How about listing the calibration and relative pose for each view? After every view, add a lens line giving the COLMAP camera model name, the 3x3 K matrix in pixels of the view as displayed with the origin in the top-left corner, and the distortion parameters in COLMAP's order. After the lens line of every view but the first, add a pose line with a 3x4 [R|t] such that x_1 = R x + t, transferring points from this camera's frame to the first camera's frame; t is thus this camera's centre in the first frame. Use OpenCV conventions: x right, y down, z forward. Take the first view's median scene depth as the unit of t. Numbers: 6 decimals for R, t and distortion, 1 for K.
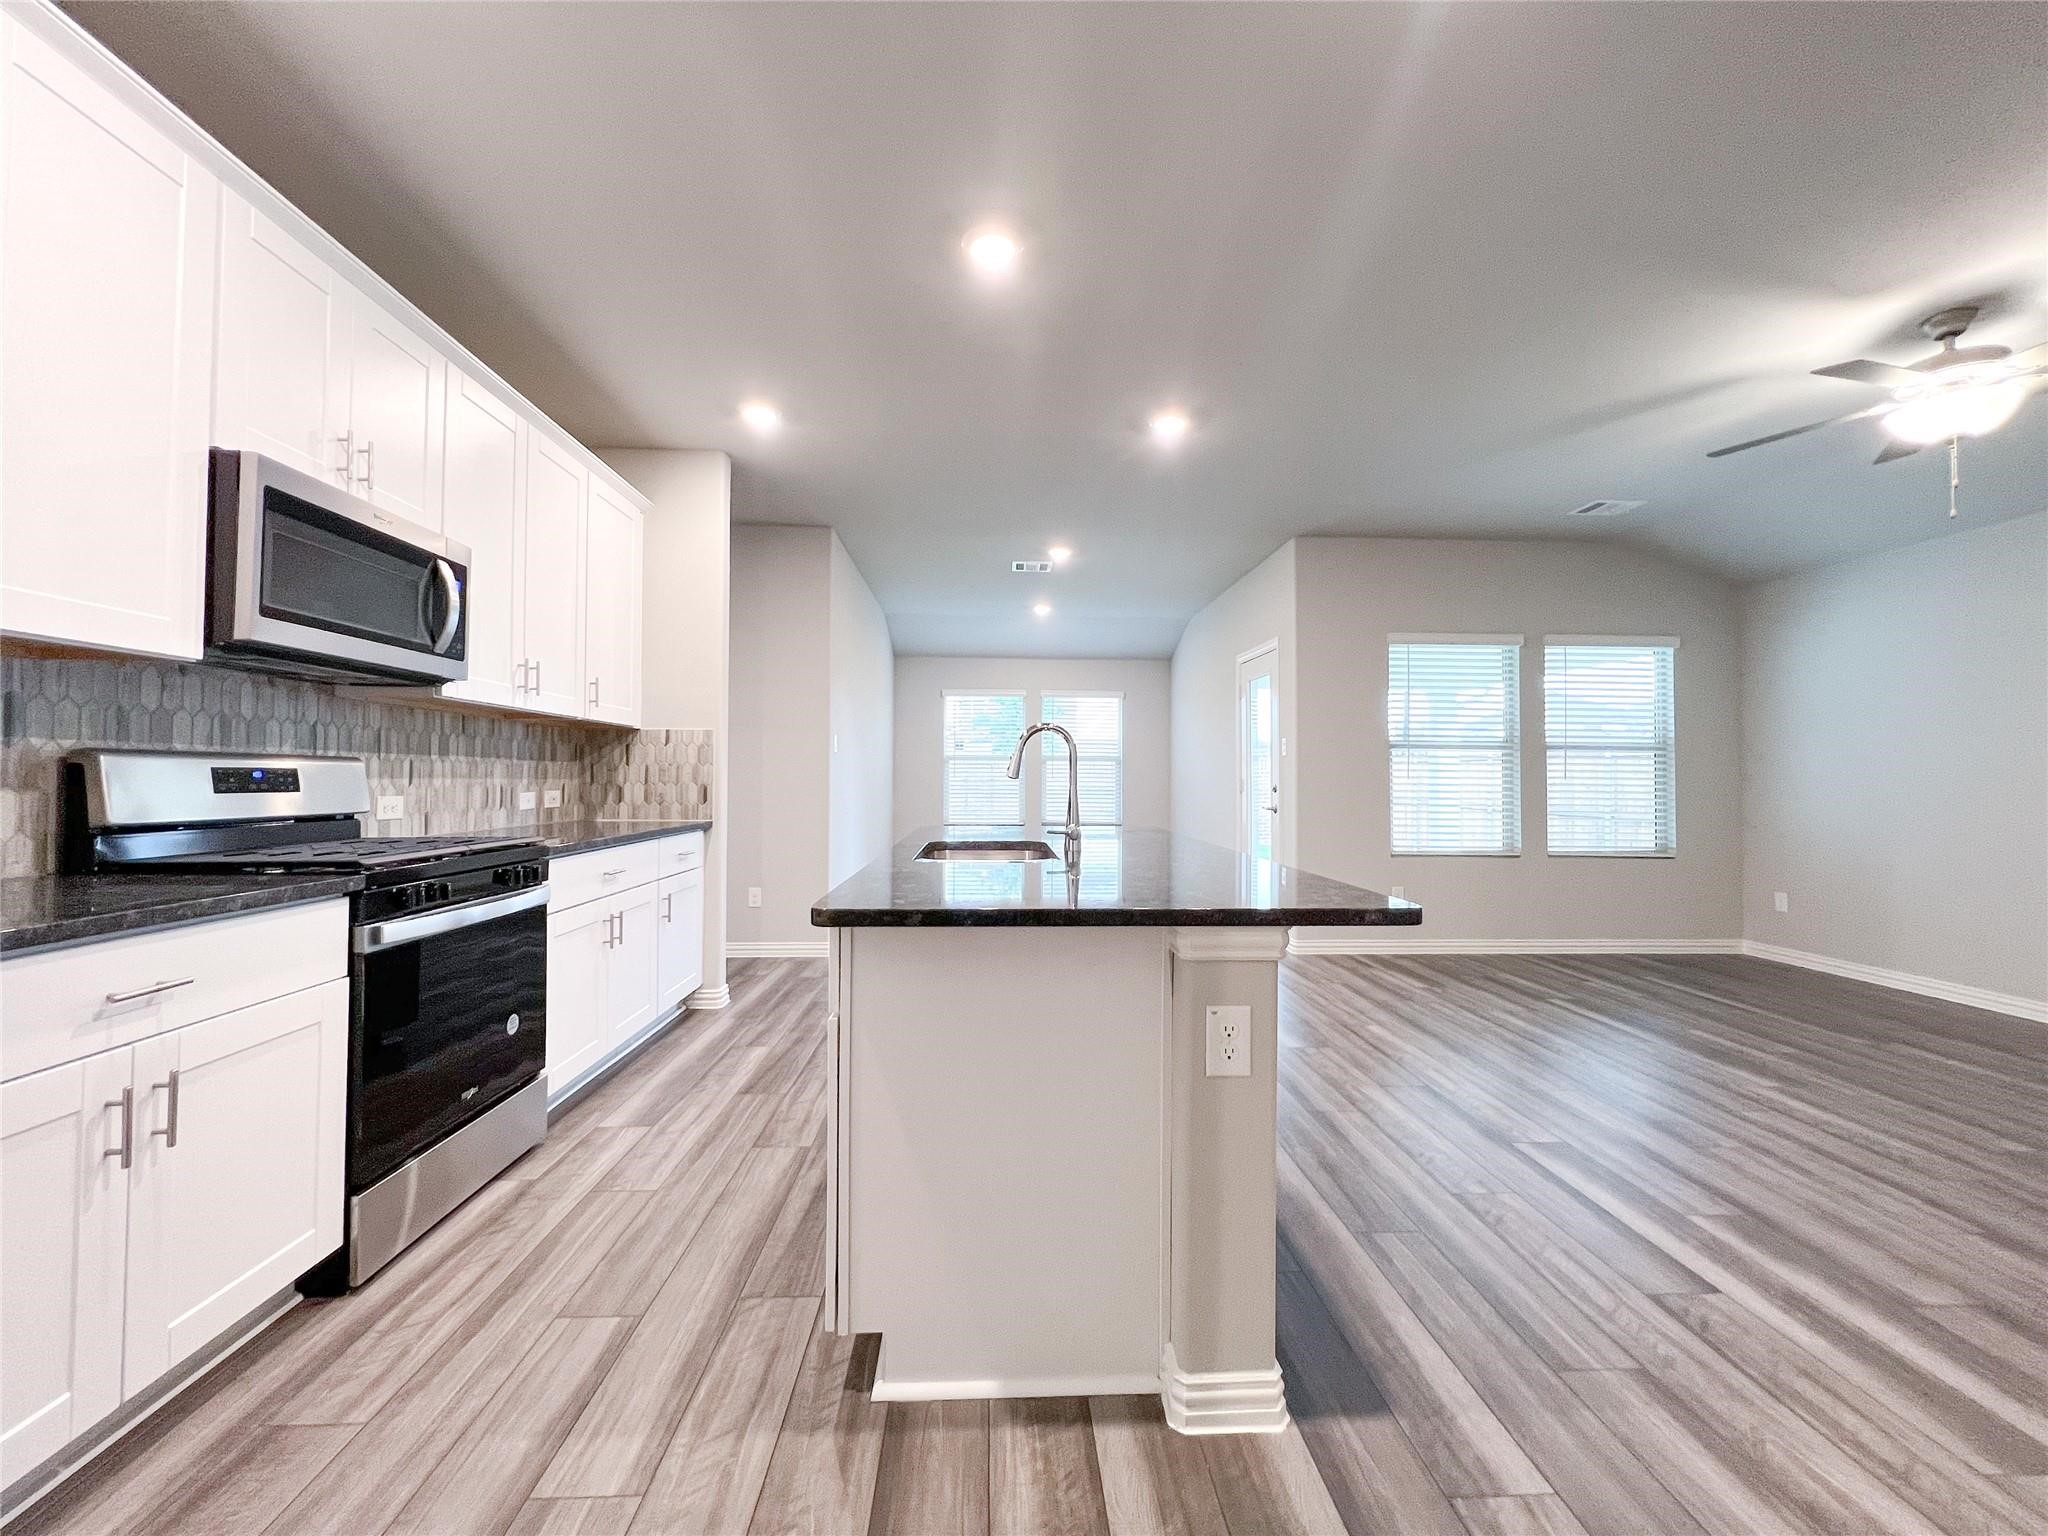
lens RADIAL K [[826.7, 0, 1019.9], [0, 826.7, 762.7], [0, 0, 1]] dist [-0.003742, 0.000976]
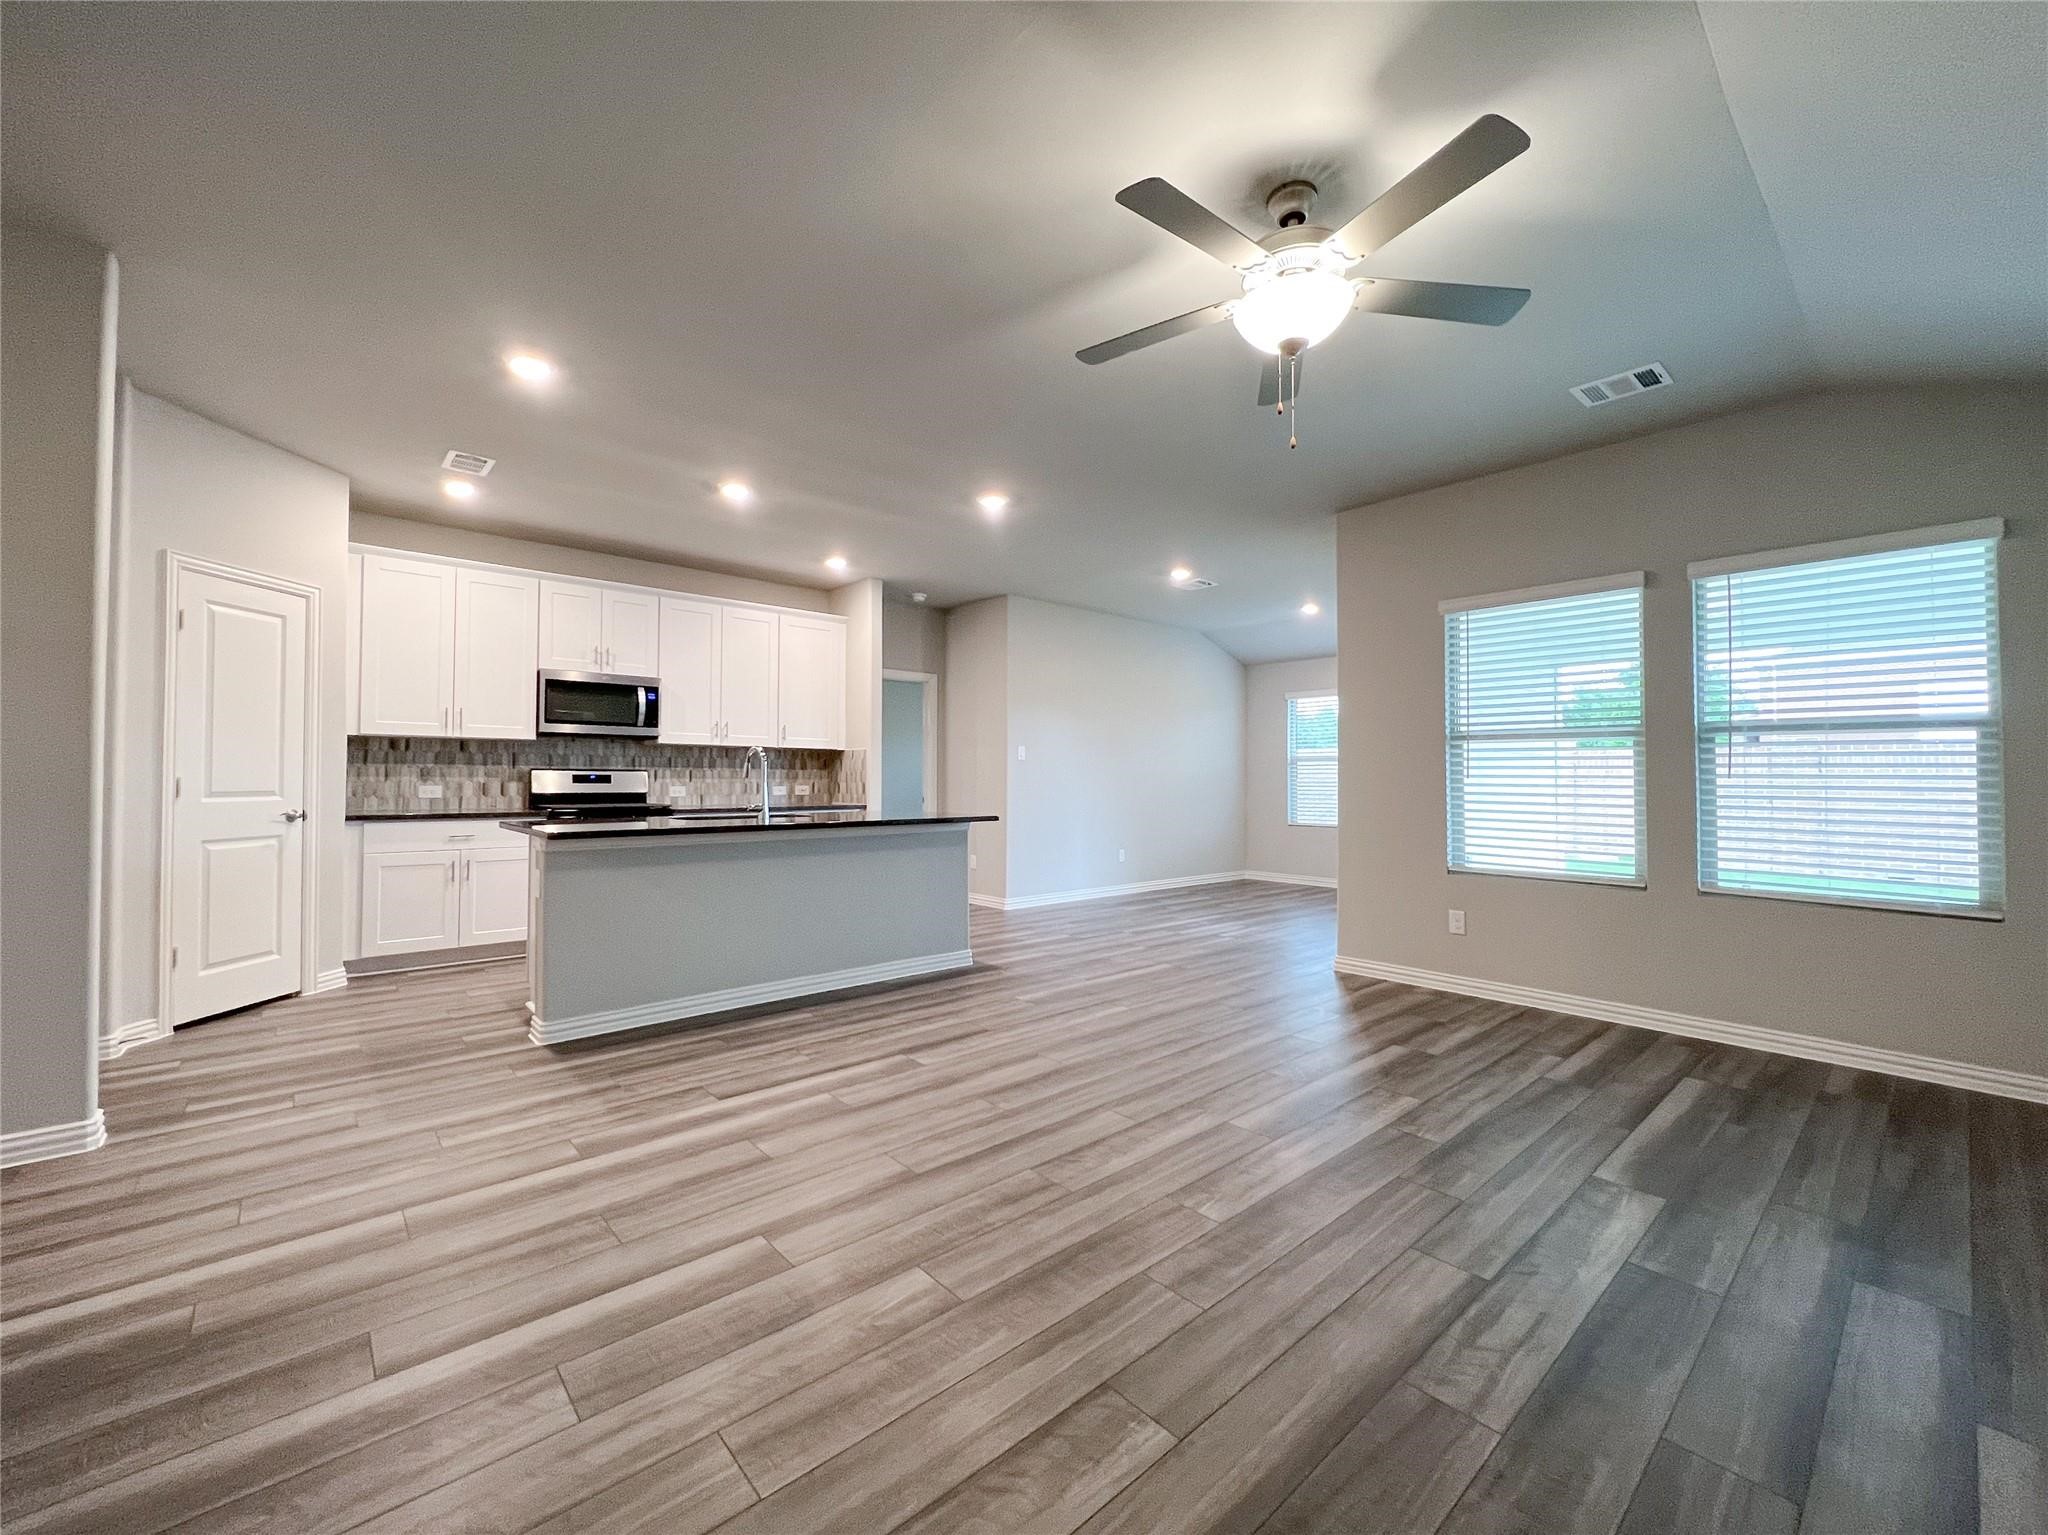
lens RADIAL K [[826.7, 0, 1018.6], [0, 826.7, 765.5], [0, 0, 1]] dist [-0.003742, 0.000976]
pose [[0.631375, -0.015178, -0.775329, 1.620430], [0.014566, 0.999864, -0.007712, 0.014234], [0.775341, -0.006424, 0.631511, 0.297644]]
